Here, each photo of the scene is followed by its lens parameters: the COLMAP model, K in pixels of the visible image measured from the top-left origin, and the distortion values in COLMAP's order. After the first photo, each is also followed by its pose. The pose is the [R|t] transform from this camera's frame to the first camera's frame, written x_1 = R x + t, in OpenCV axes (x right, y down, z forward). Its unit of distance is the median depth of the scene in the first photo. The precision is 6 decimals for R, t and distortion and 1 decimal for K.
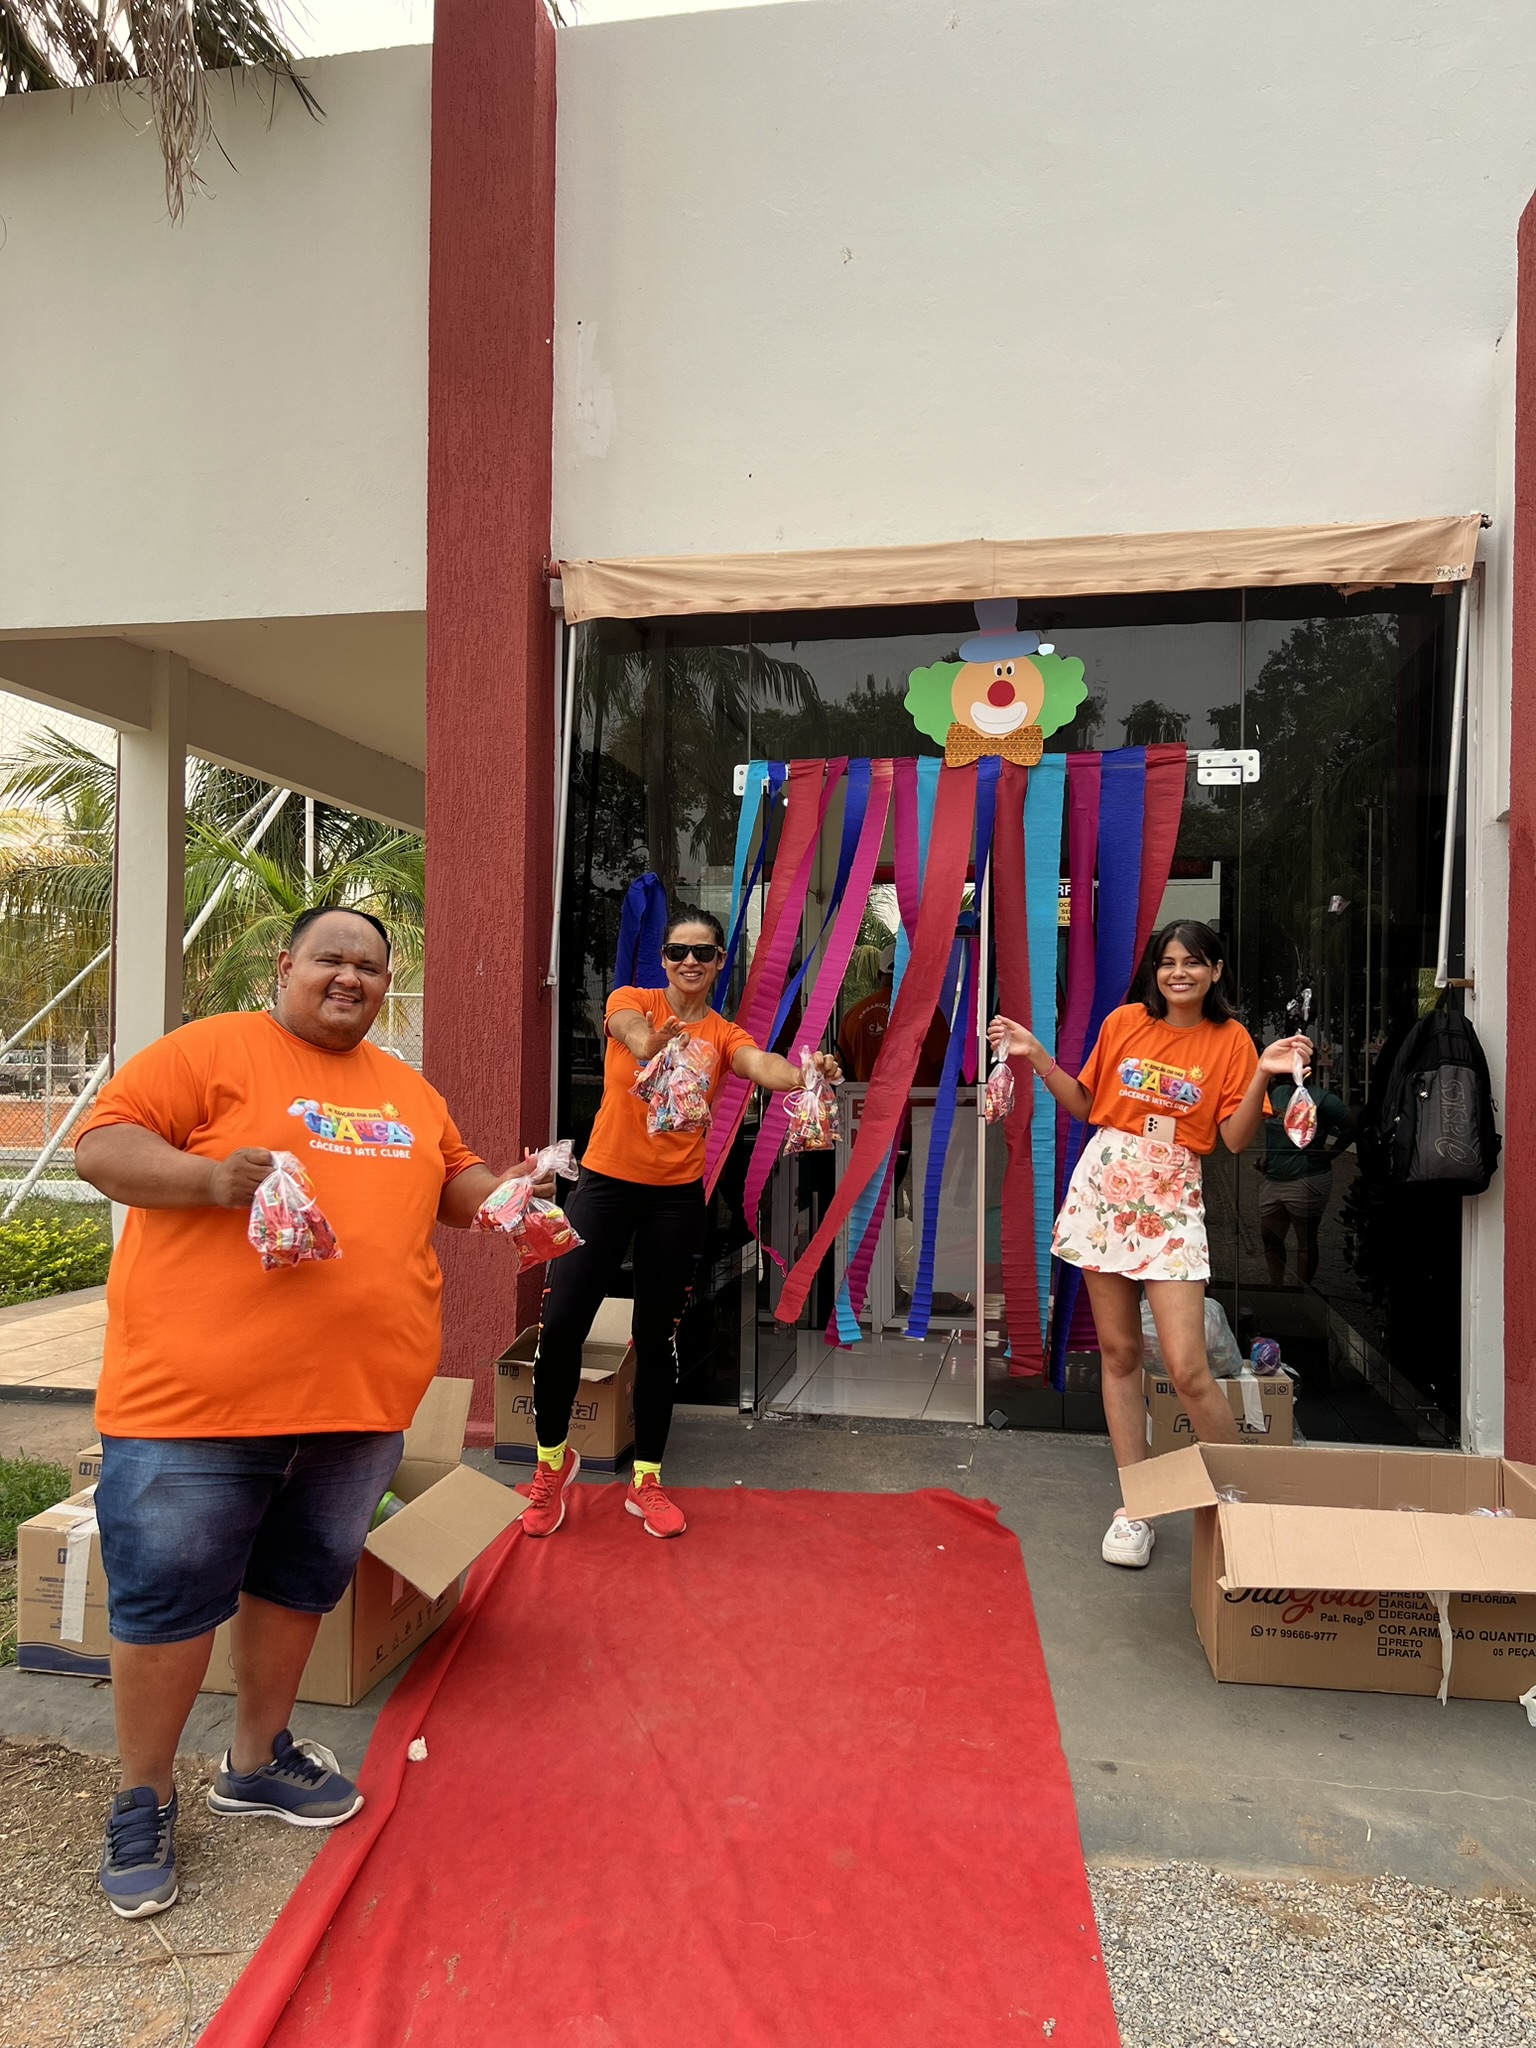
lens RADIAL K [[1550.2, 0, 769.0], [0, 1550.2, 1038.4], [0, 0, 1]] dist [0.041419, -0.053339]
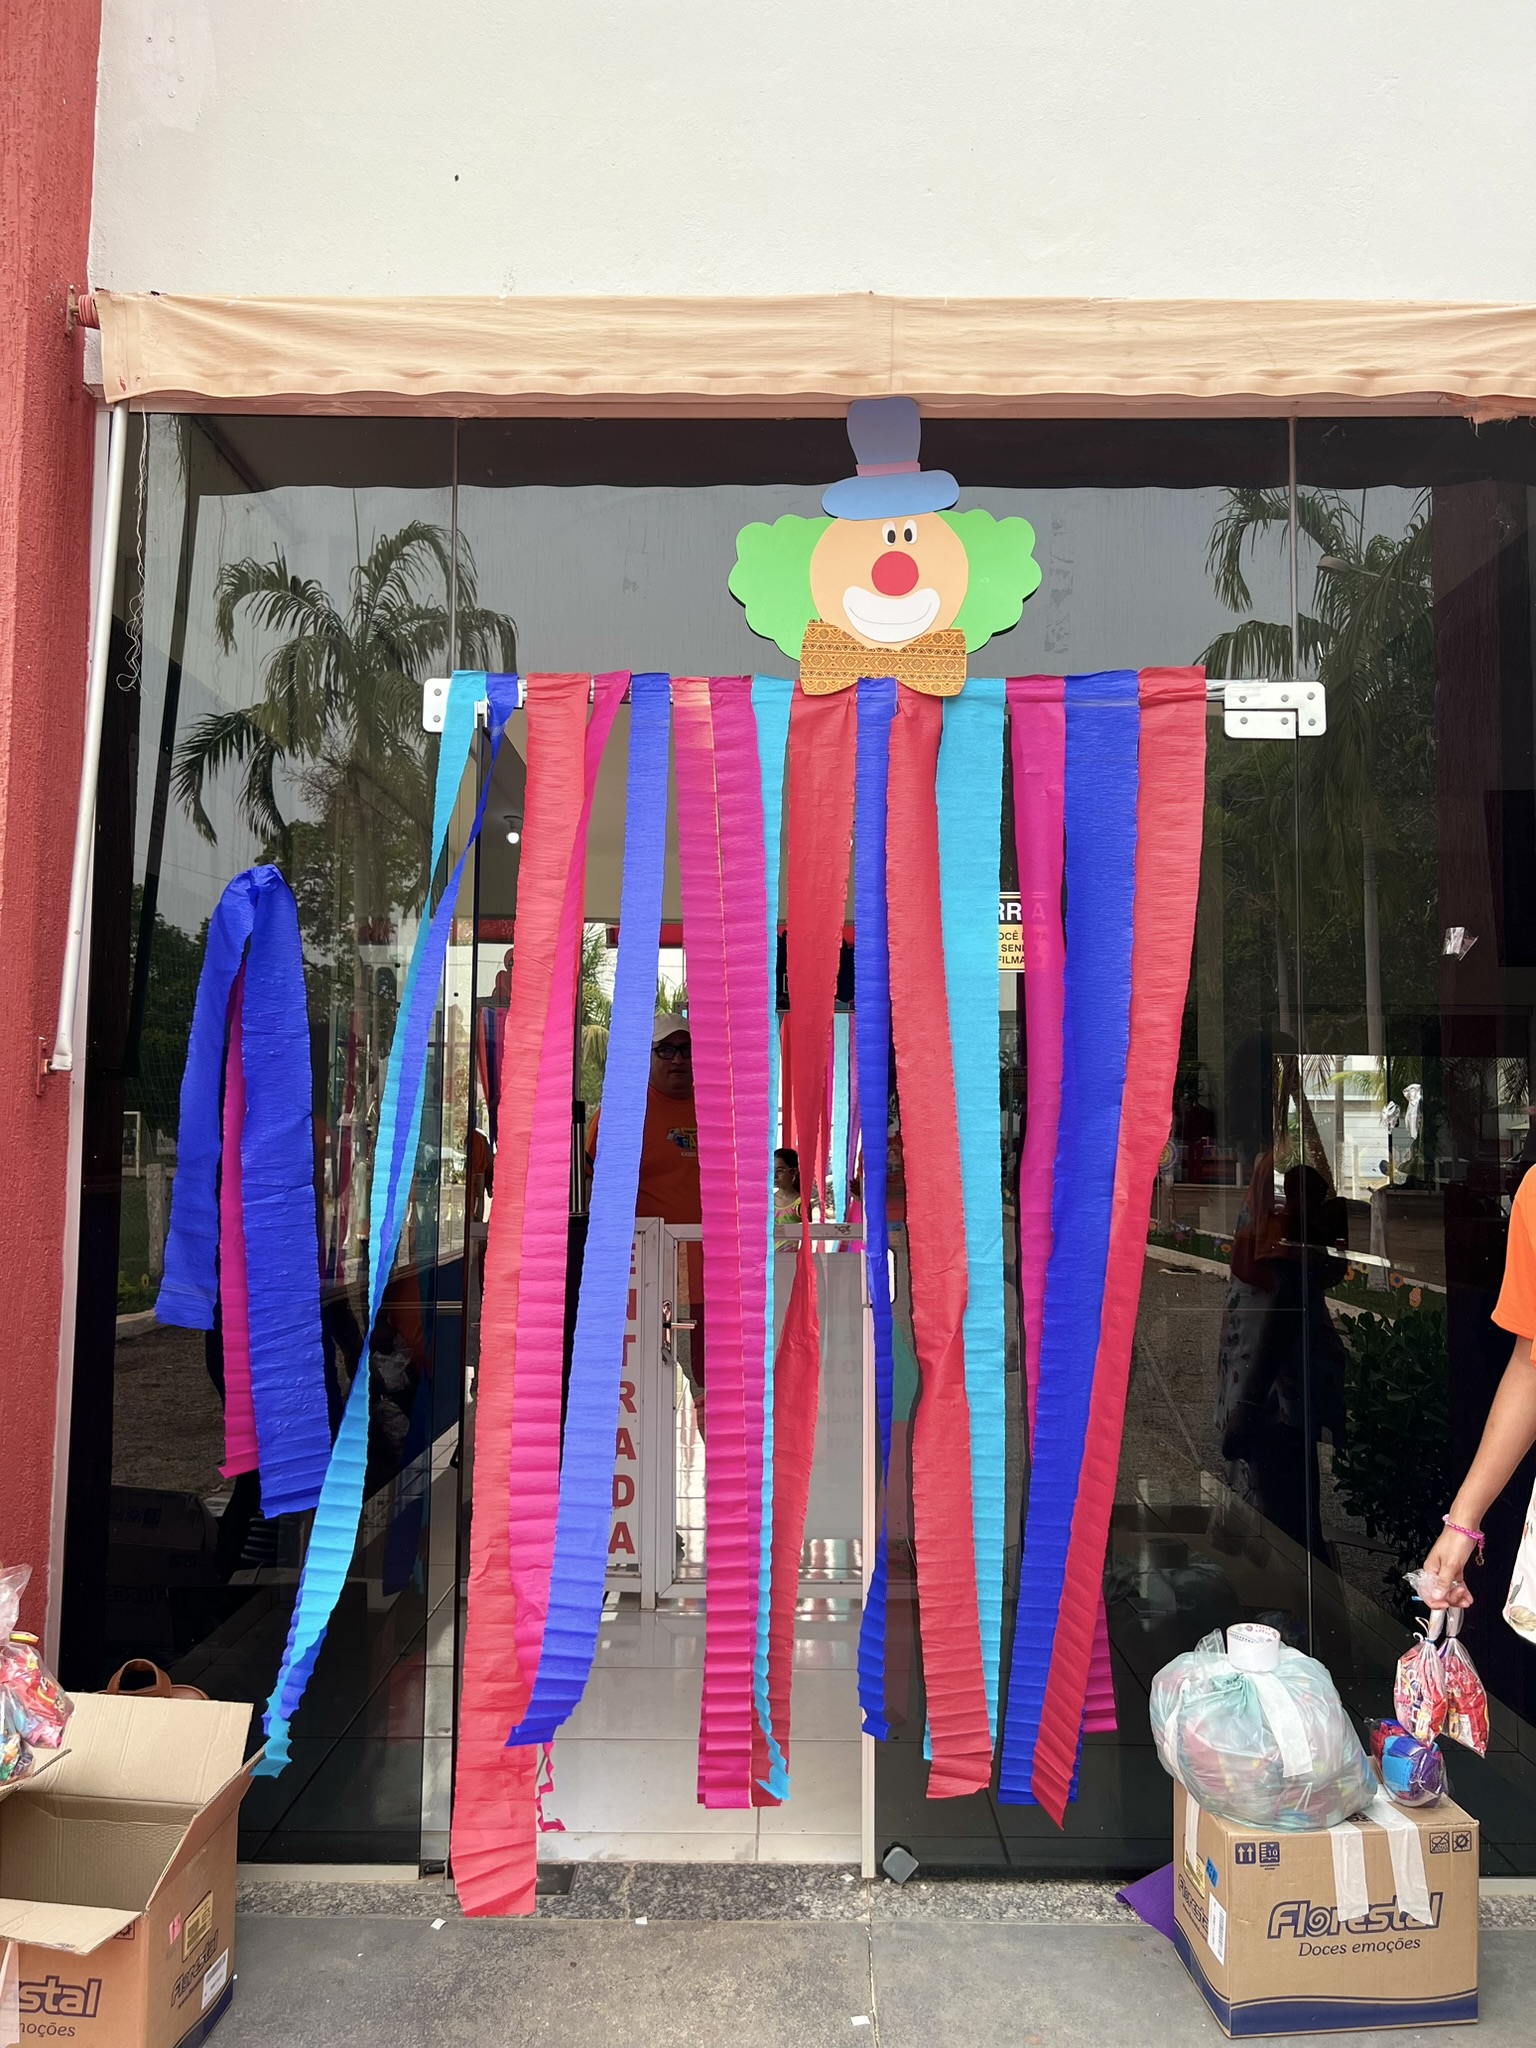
lens RADIAL K [[1550.2, 0, 781.2], [0, 1550.2, 1040.1], [0, 0, 1]] dist [0.041419, -0.053339]
pose [[0.982915, 0.007975, 0.183885, 0.002021], [0.001494, 0.998682, -0.051298, -0.017964], [-0.184052, 0.050696, 0.981608, 0.449947]]
